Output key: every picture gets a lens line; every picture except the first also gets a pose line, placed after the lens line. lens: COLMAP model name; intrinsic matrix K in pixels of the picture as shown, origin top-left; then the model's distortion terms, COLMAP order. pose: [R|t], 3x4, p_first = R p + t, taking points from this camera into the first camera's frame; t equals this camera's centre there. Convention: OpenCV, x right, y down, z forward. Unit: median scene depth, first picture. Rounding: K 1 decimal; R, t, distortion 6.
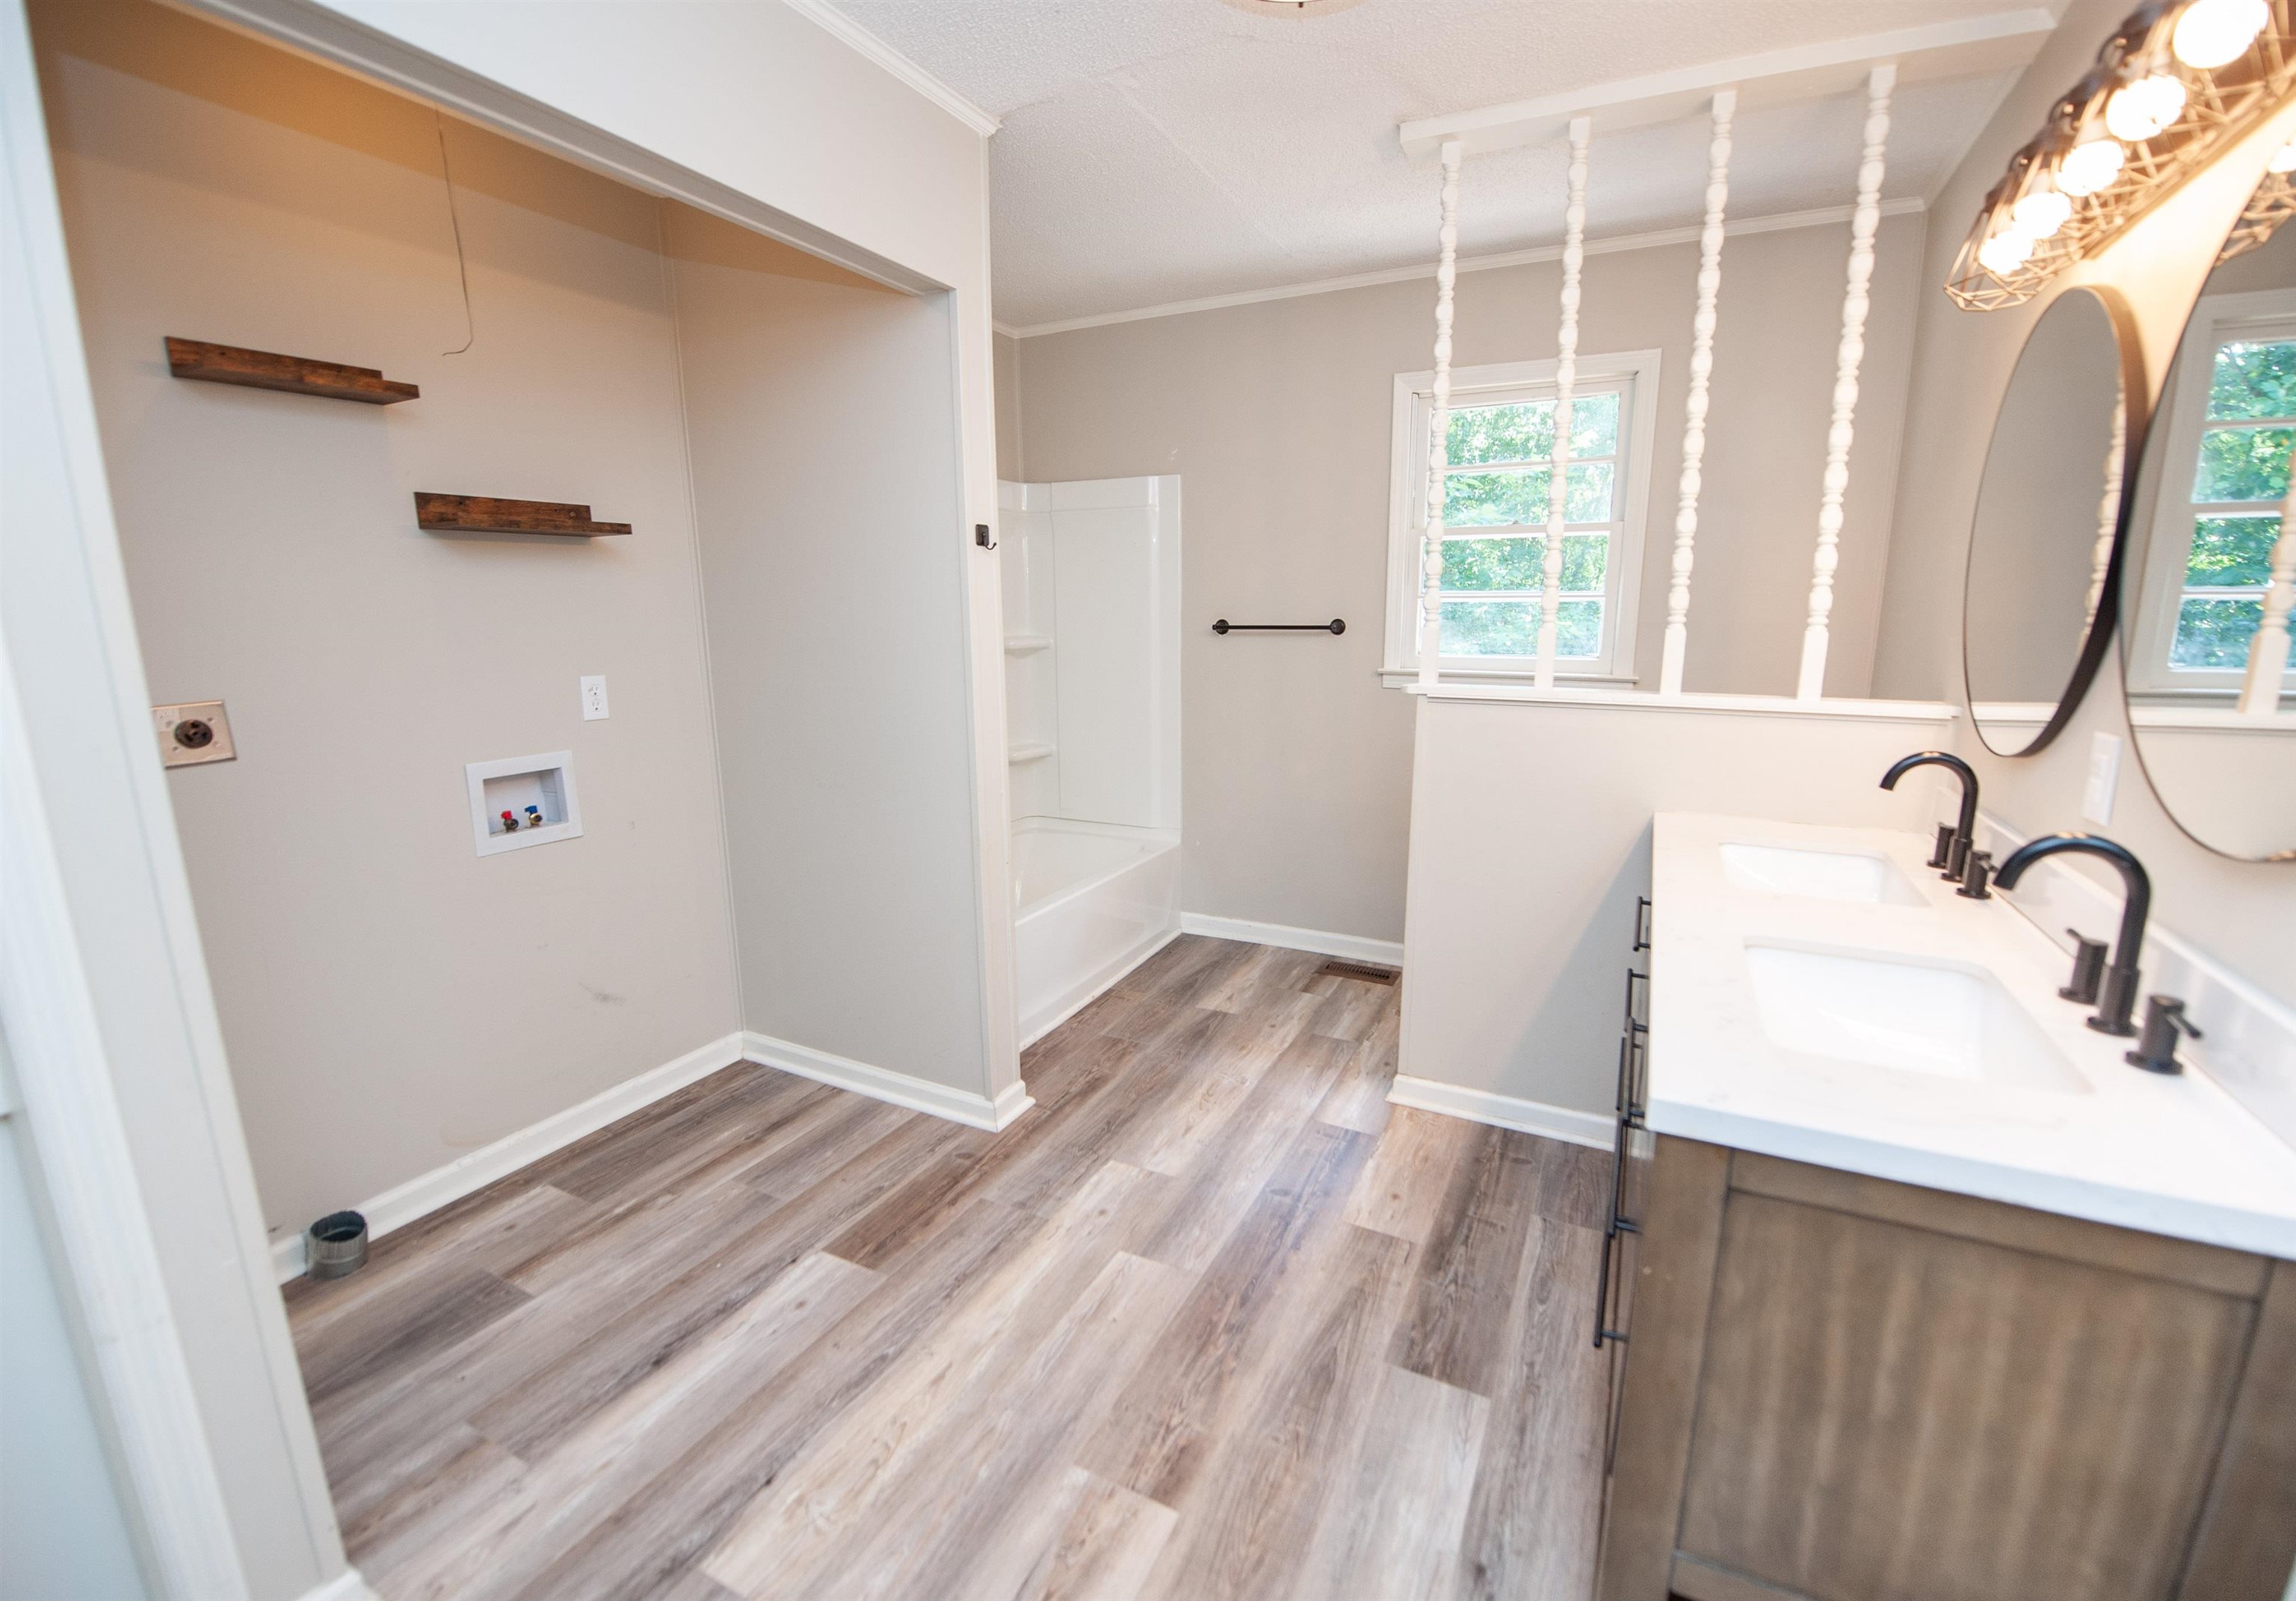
lens RADIAL K [[975.6, 0, 1154.7], [0, 975.6, 798.3], [0, 0, 1]] dist [-0.017744, -0.002023]
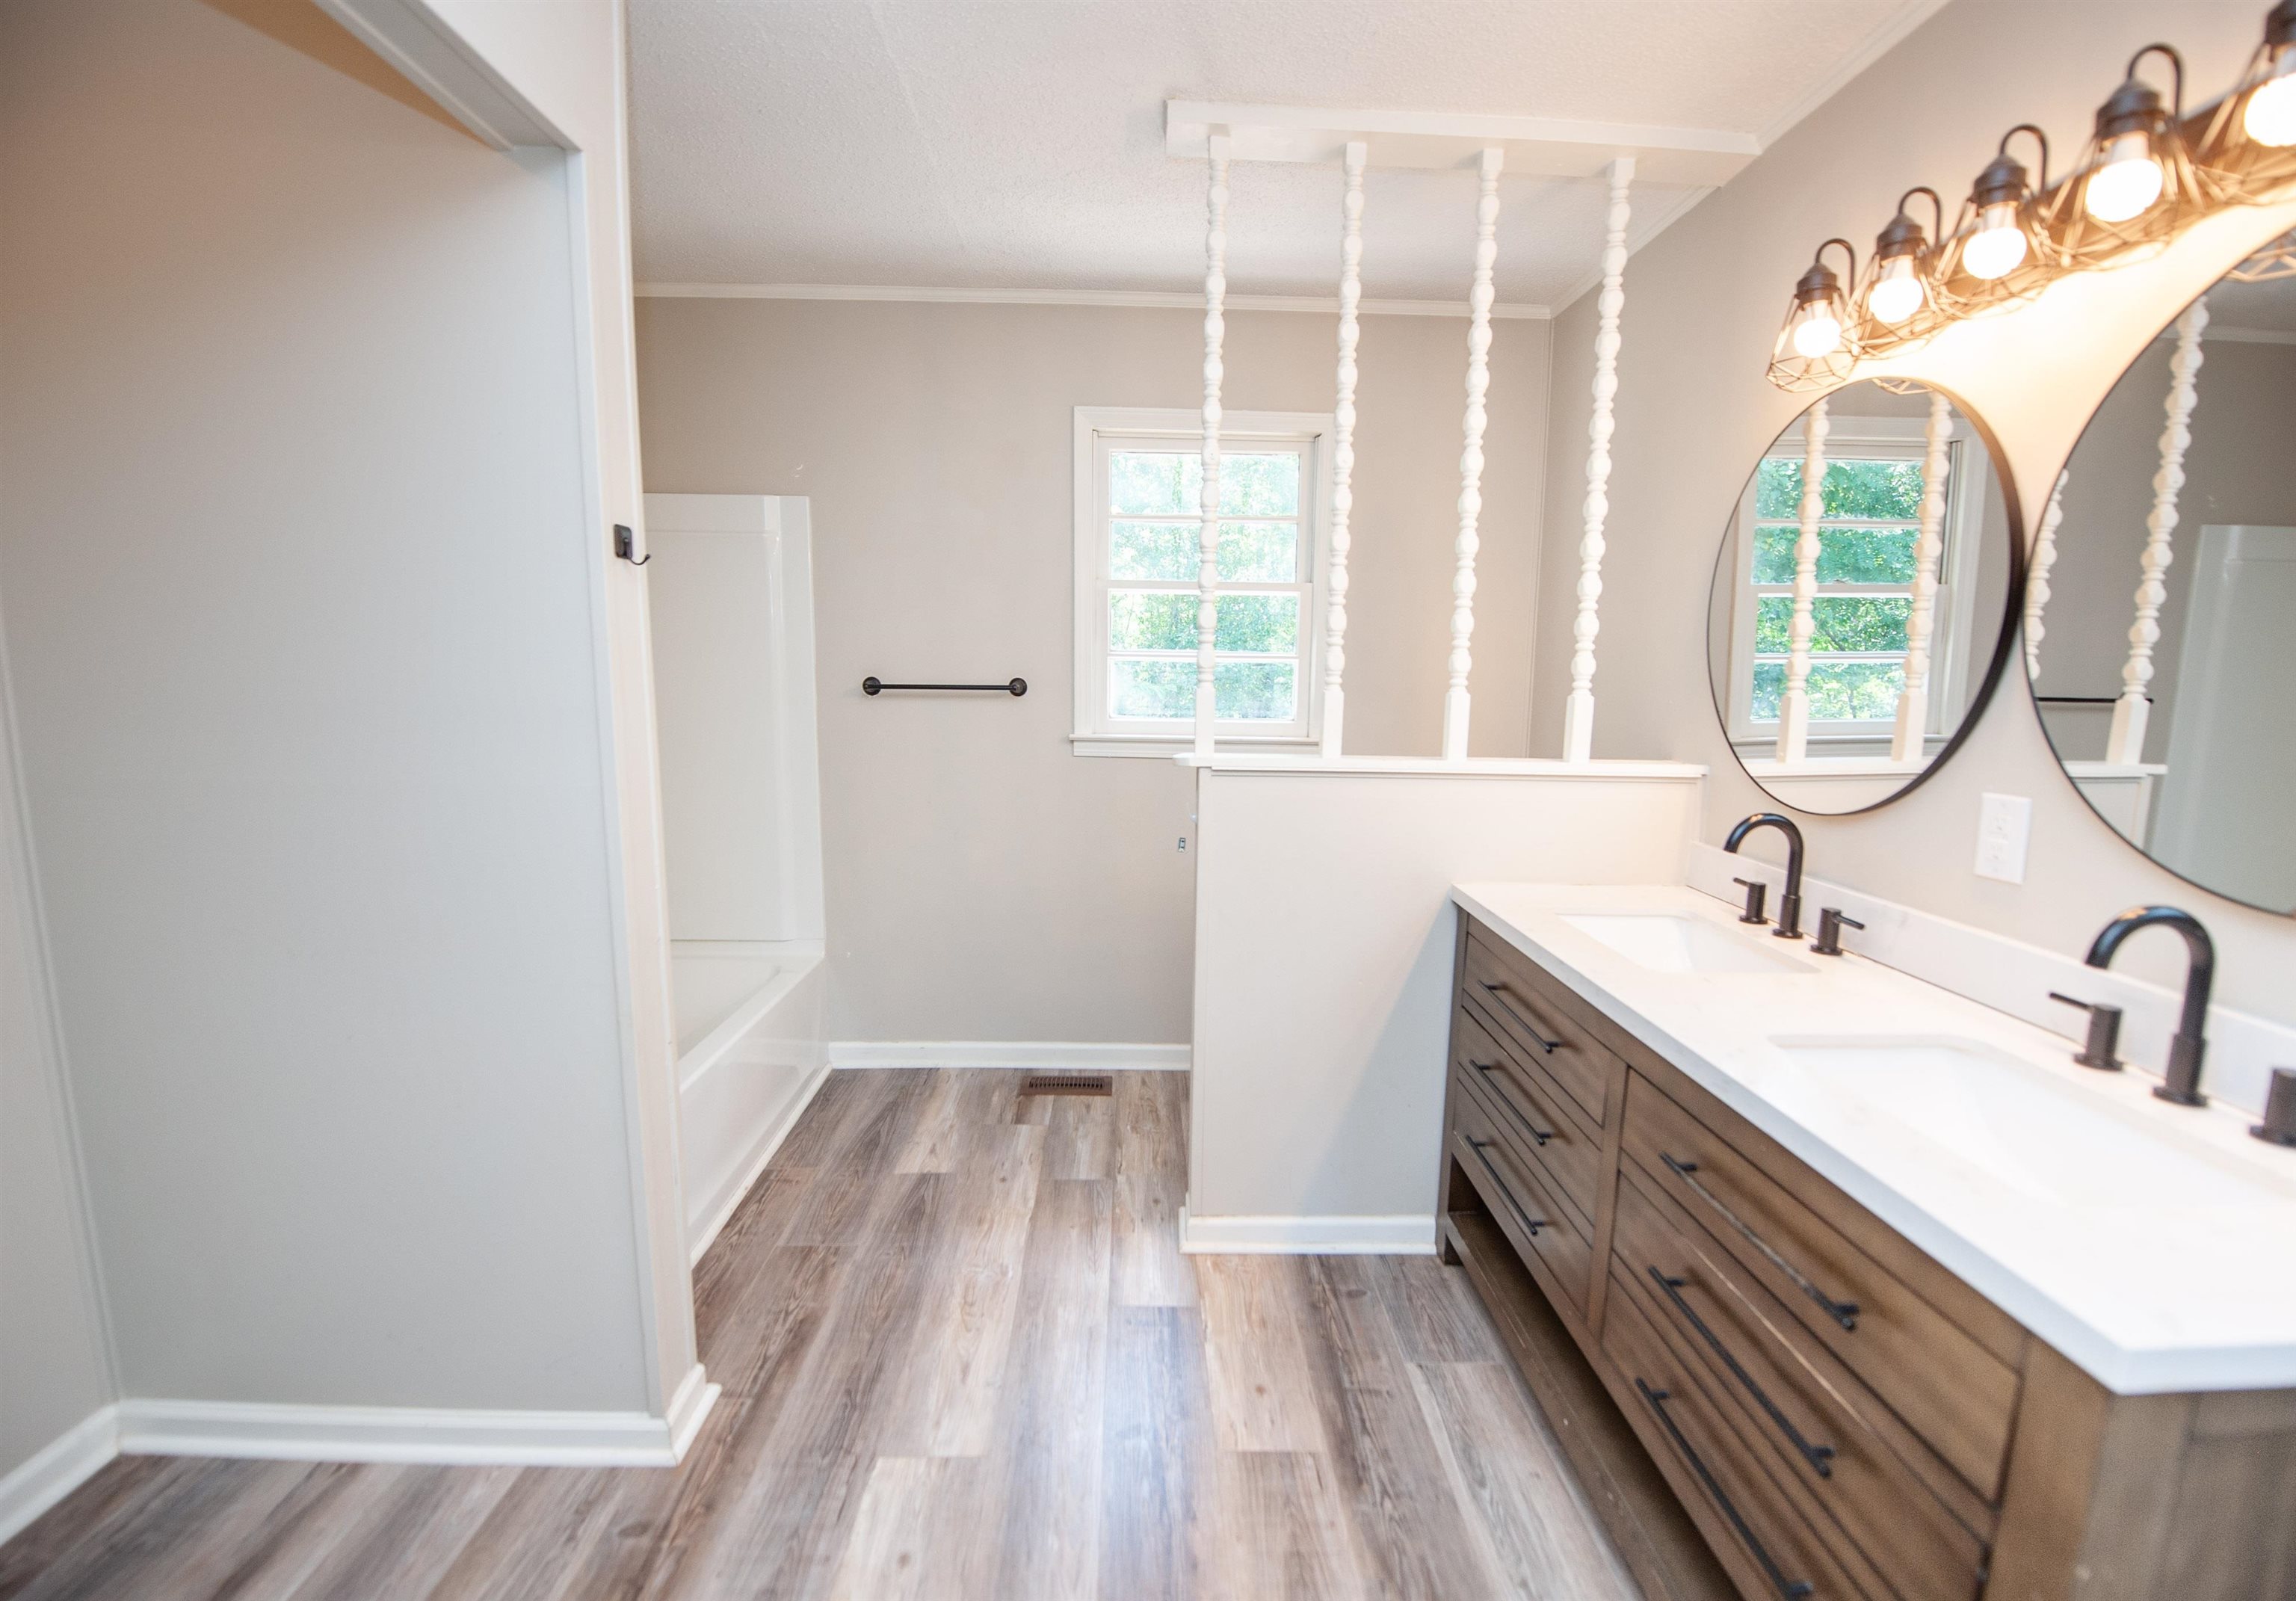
lens RADIAL K [[975.6, 0, 1149.1], [0, 975.6, 799.5], [0, 0, 1]] dist [-0.017744, -0.002023]
pose [[0.881603, -0.046102, 0.469734, -0.164428], [0.073874, 0.996430, -0.040854, -0.044982], [-0.466174, 0.070718, 0.881862, 0.262791]]
